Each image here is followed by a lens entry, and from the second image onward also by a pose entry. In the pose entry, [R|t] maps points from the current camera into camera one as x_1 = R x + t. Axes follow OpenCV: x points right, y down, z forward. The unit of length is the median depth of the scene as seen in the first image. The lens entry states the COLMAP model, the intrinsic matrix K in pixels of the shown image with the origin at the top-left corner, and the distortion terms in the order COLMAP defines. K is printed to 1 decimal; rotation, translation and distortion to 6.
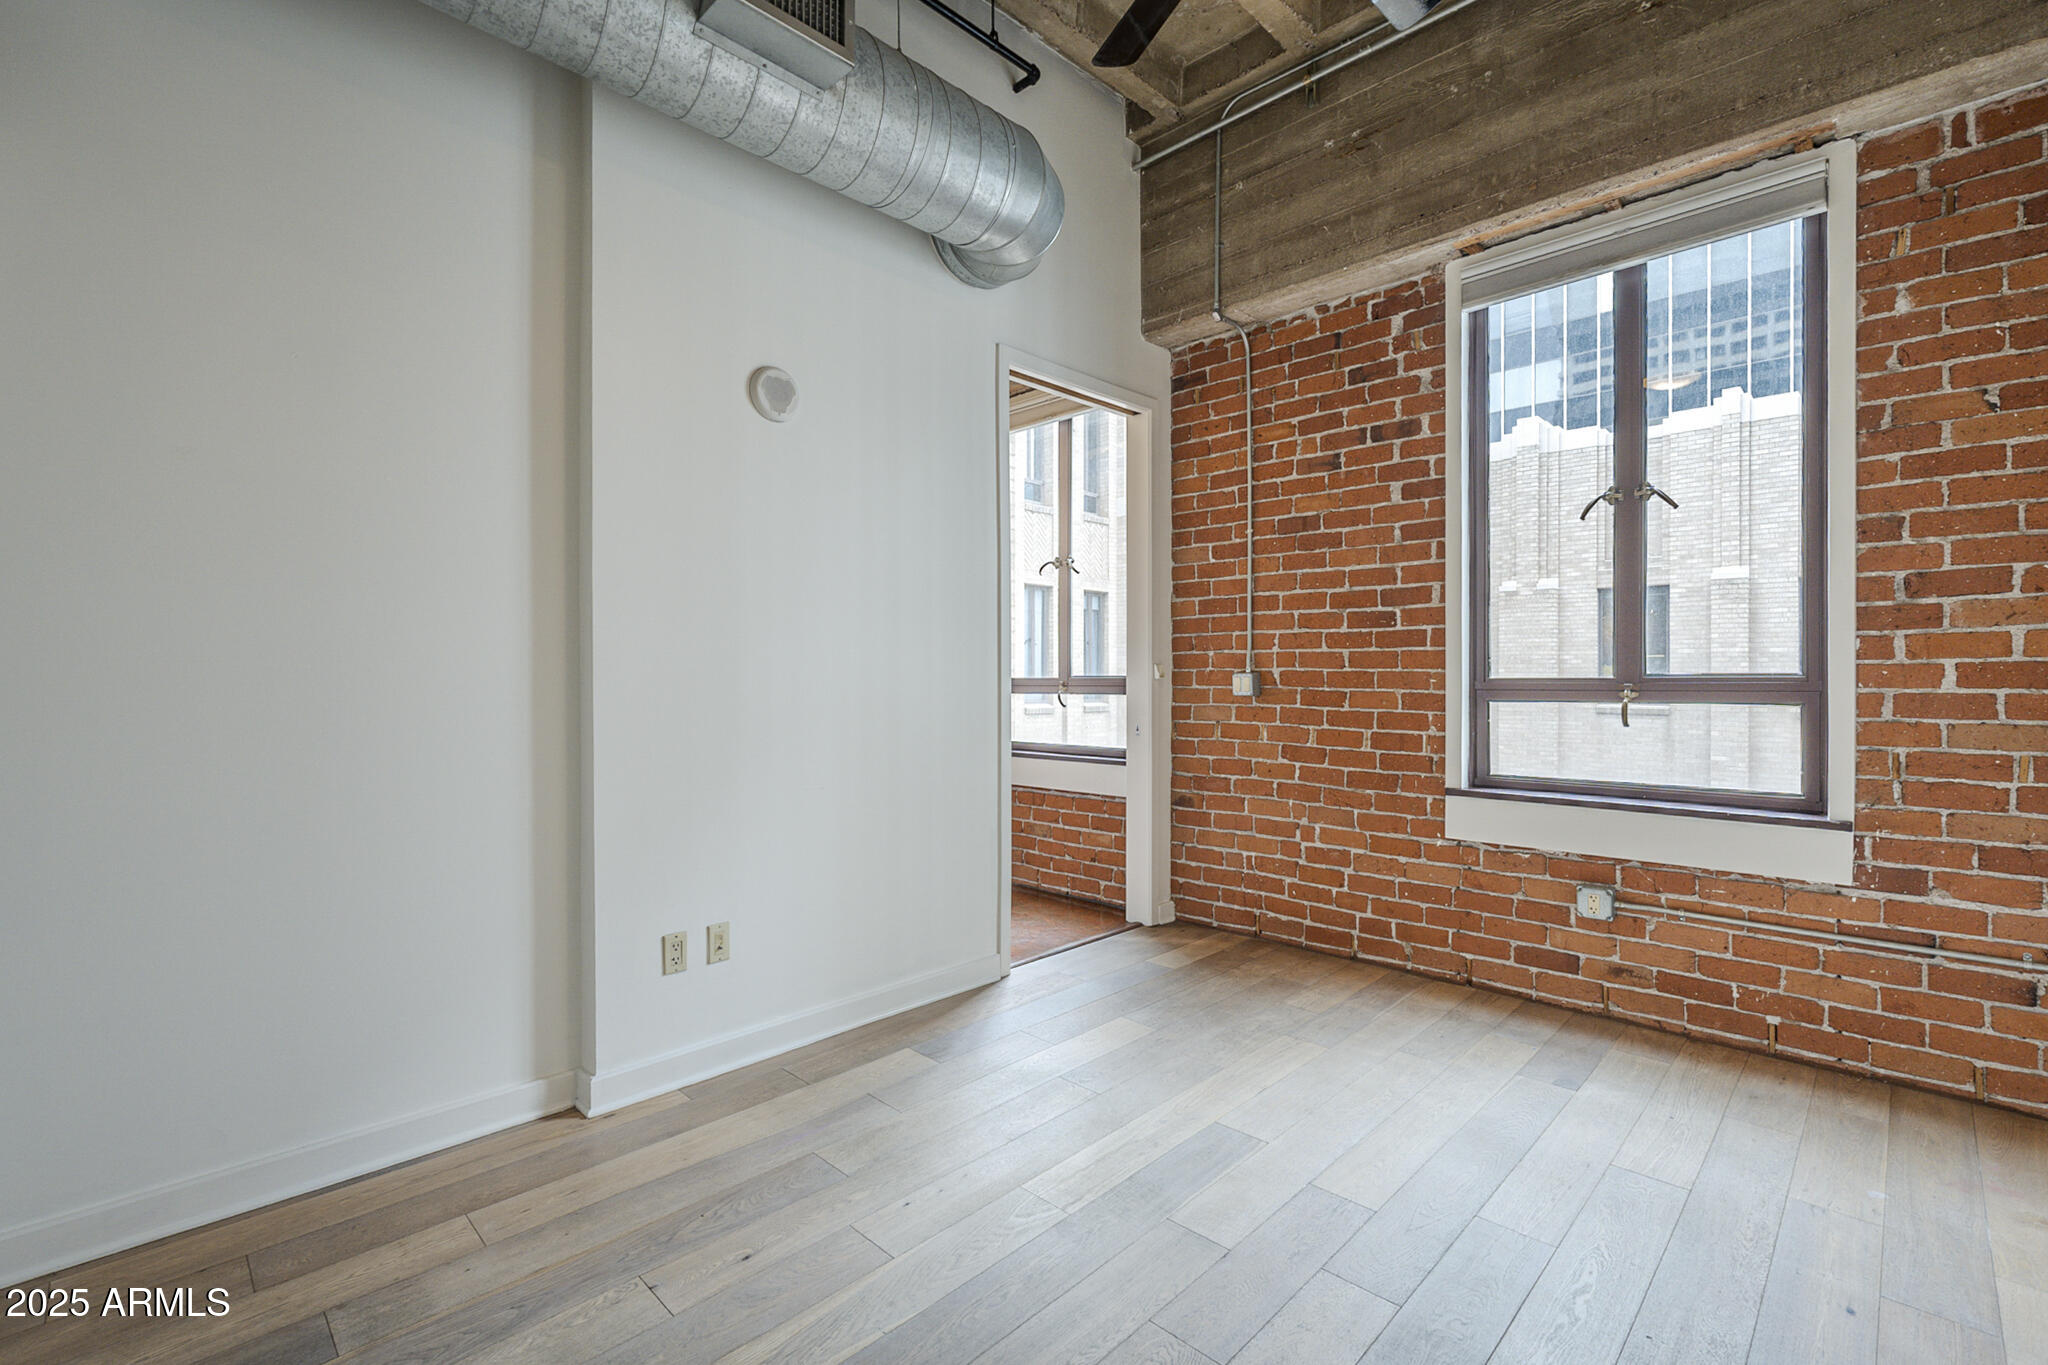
lens RADIAL K [[910.6, 0, 1017.3], [0, 910.6, 684.0], [0, 0, 1]] dist [-0.000386, 0.000040]
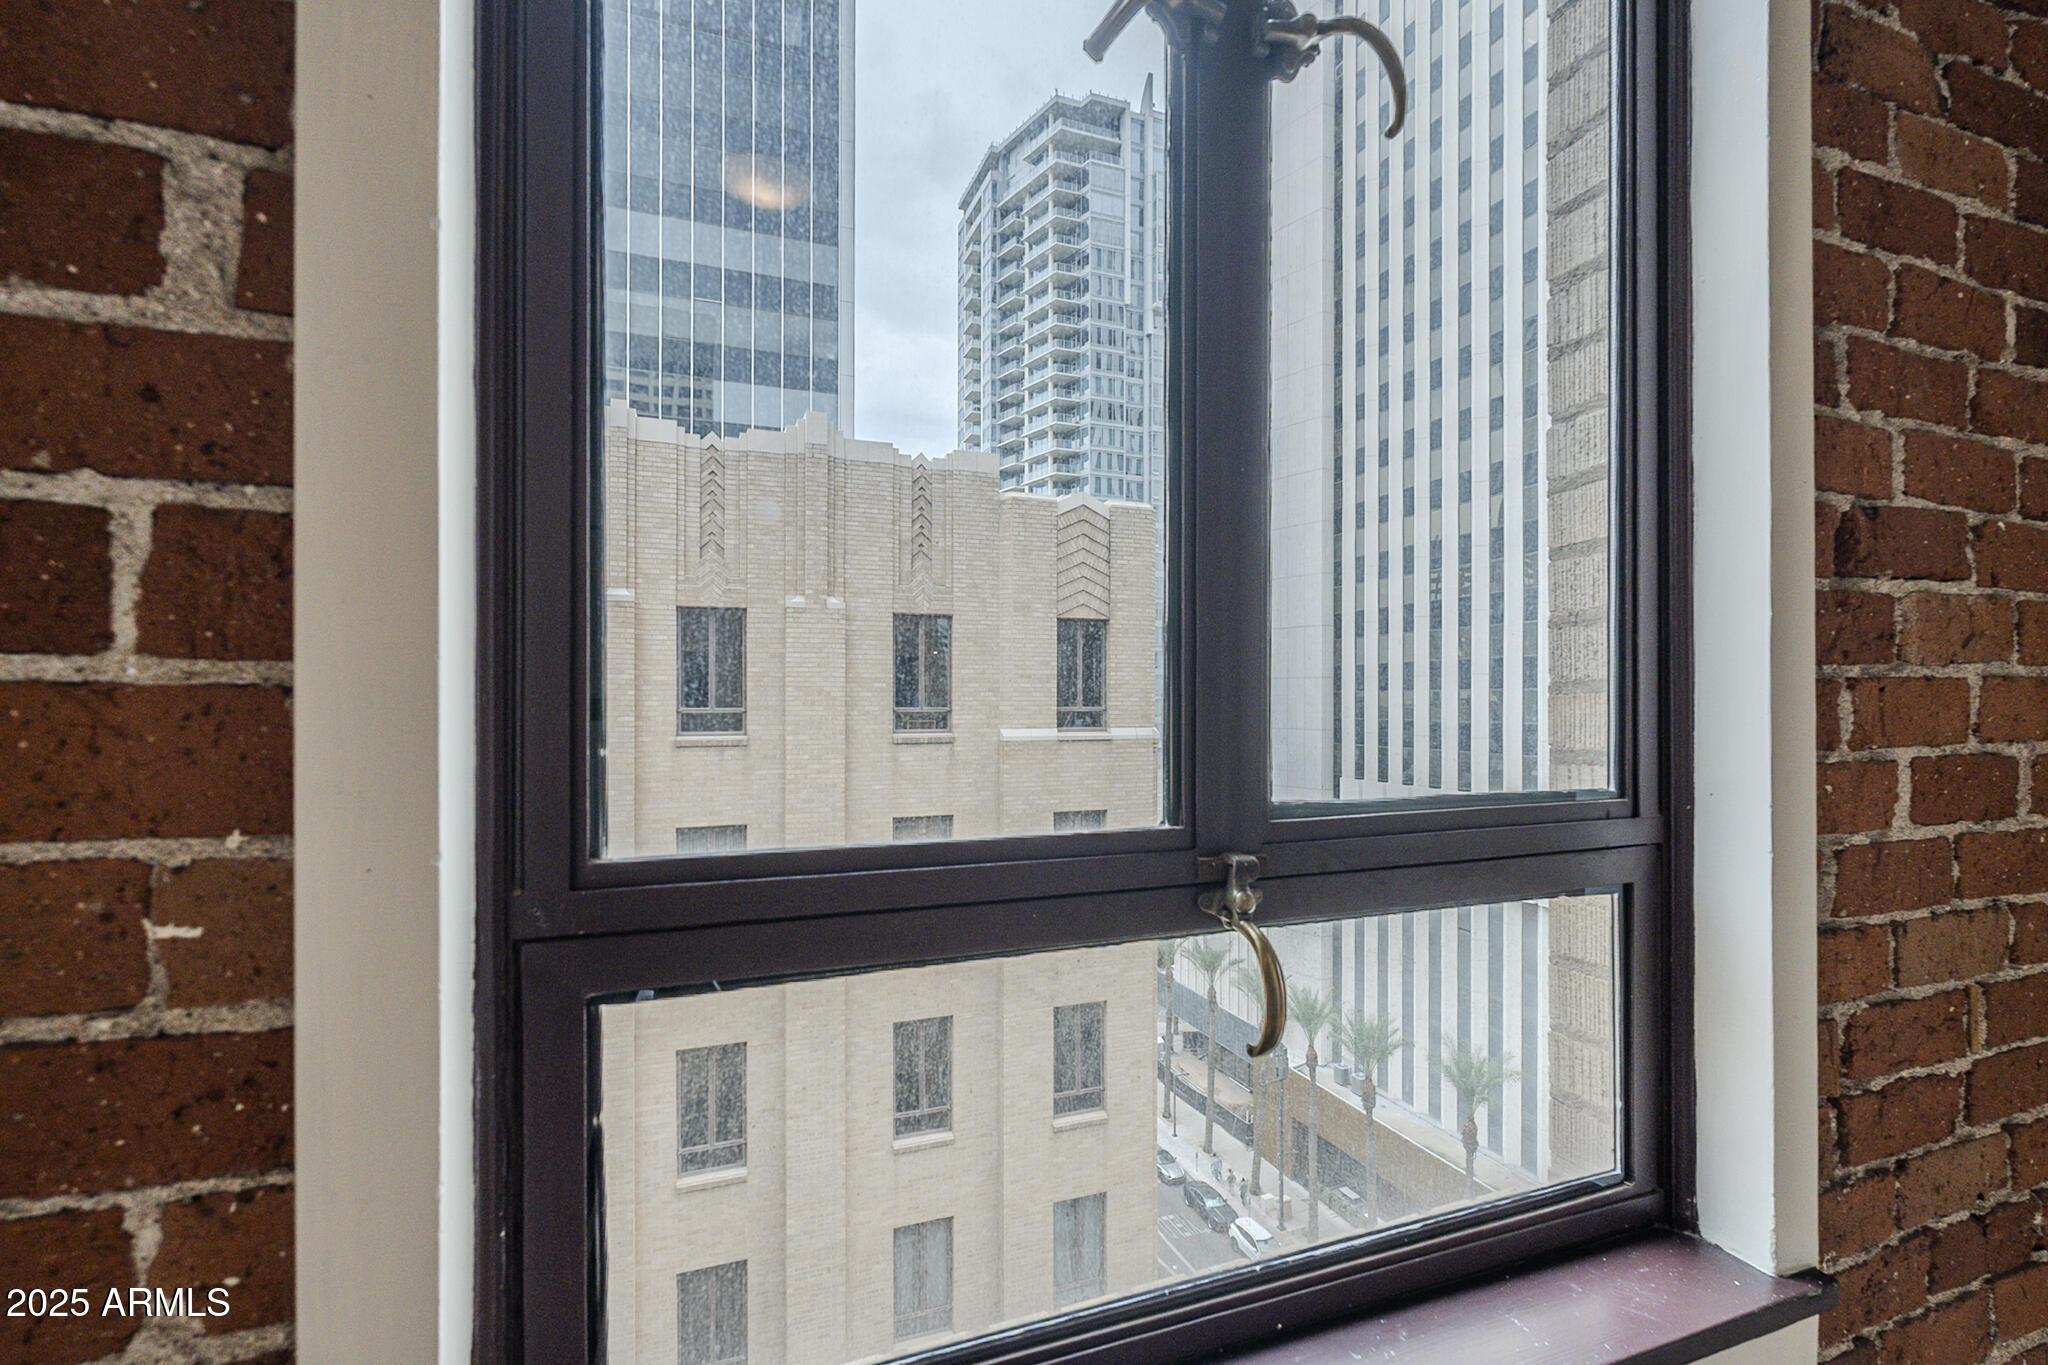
lens RADIAL K [[910.6, 0, 1019.9], [0, 910.6, 699.5], [0, 0, 1]] dist [-0.000386, 0.000040]
pose [[0.422585, 0.002545, 0.906320, 0.406279], [0.002289, 0.999990, -0.003876, -0.035300], [-0.906320, 0.003712, 0.422575, 0.871335]]
